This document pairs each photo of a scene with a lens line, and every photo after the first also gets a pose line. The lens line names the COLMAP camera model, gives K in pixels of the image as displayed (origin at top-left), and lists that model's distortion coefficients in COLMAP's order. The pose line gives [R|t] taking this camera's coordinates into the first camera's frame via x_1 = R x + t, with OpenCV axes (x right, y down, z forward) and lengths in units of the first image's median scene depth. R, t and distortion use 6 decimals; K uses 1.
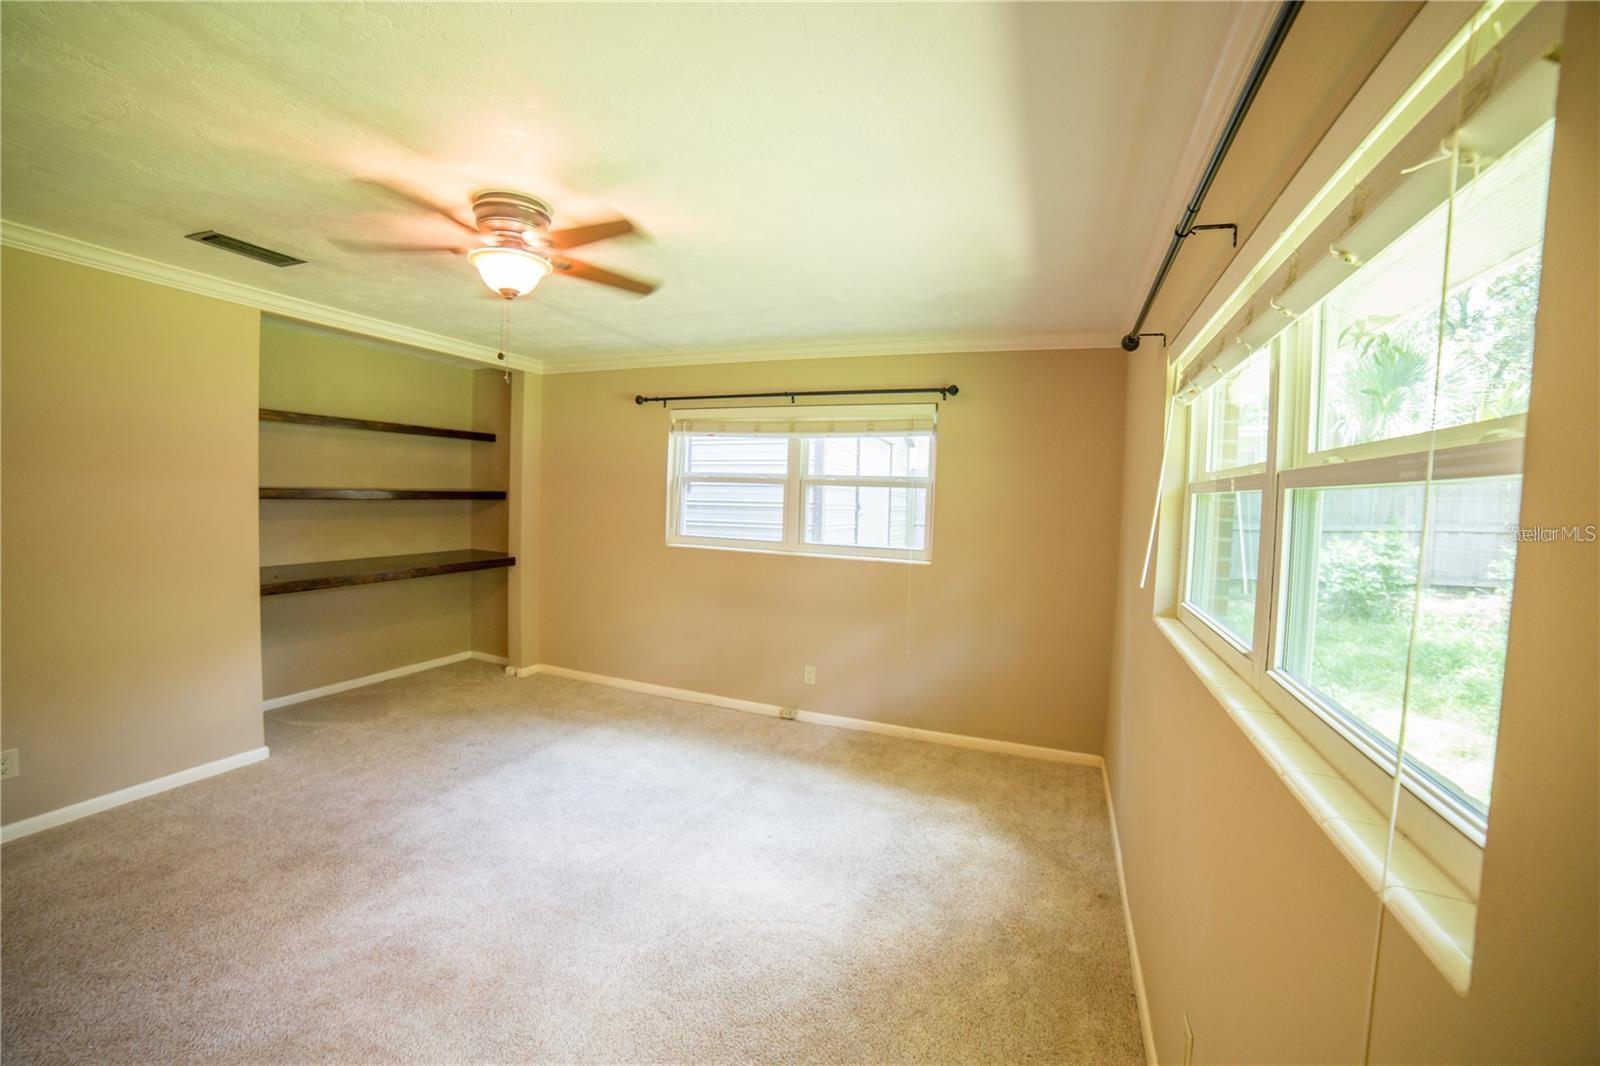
lens RADIAL K [[647.9, 0, 793.4], [0, 647.9, 521.9], [0, 0, 1]] dist [-0.113270, 0.042893]
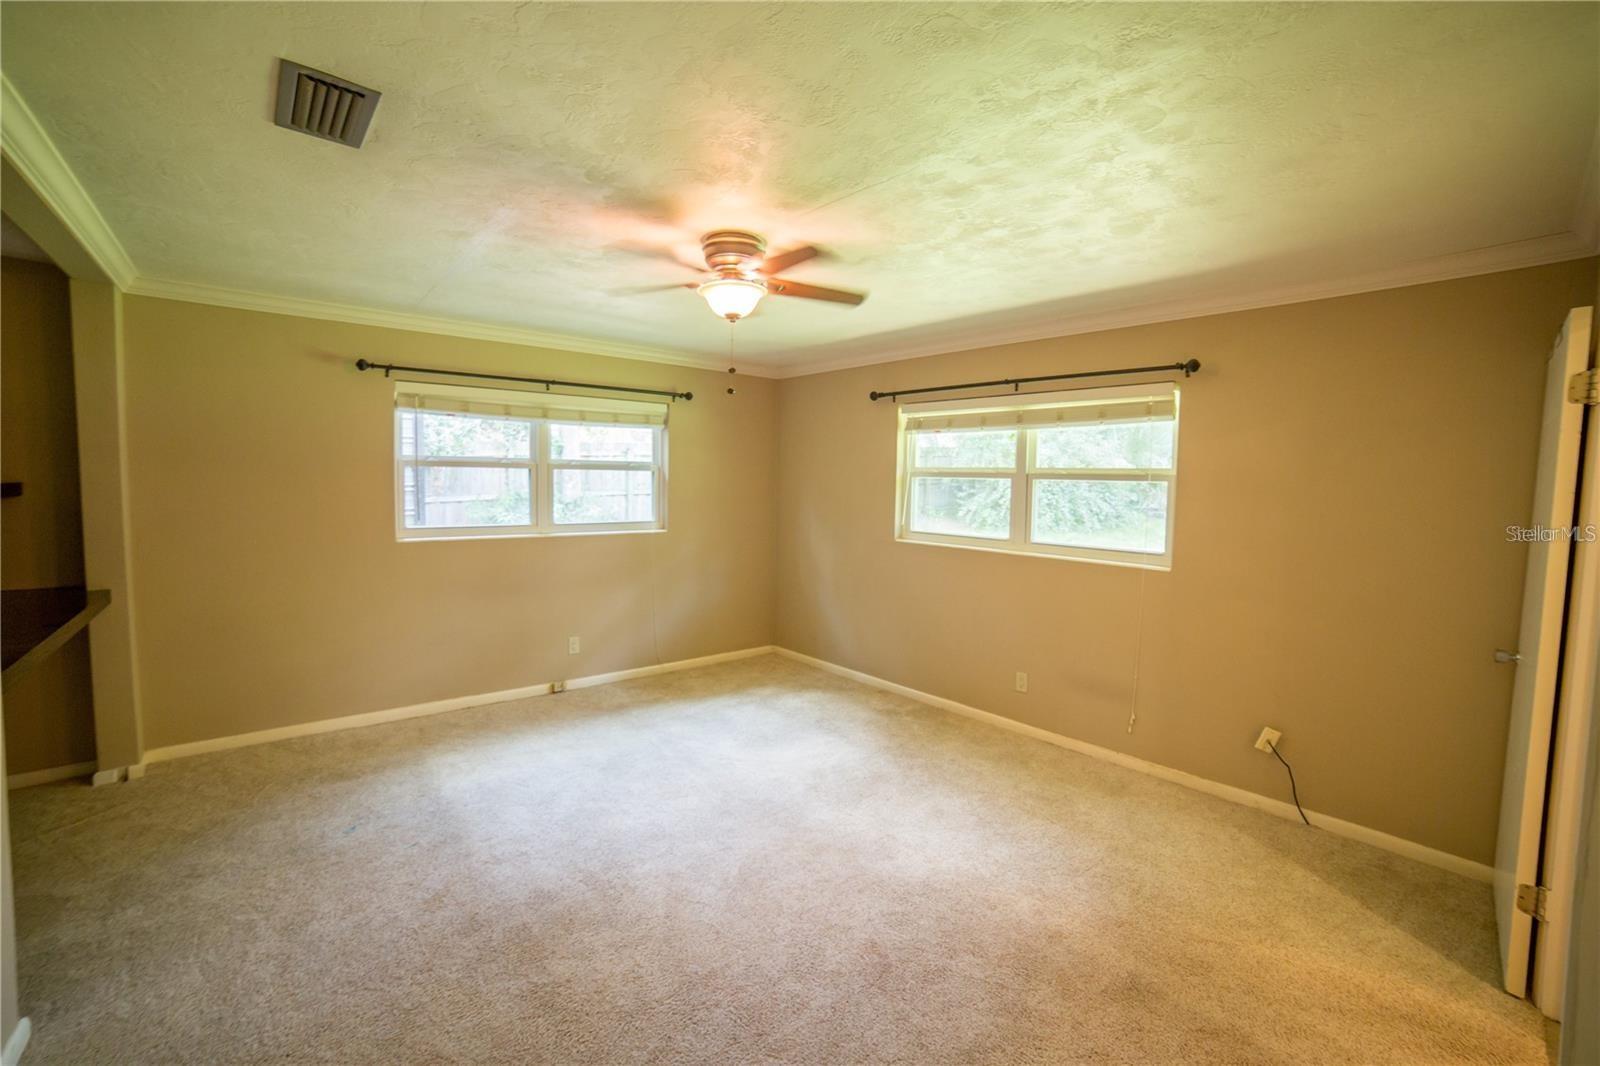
lens RADIAL K [[647.9, 0, 793.4], [0, 647.9, 521.9], [0, 0, 1]] dist [-0.113270, 0.042893]
pose [[0.475764, -0.078168, 0.876093, -0.740362], [0.038638, 0.996939, 0.067967, -0.027931], [-0.878724, 0.001514, 0.477328, 0.170213]]
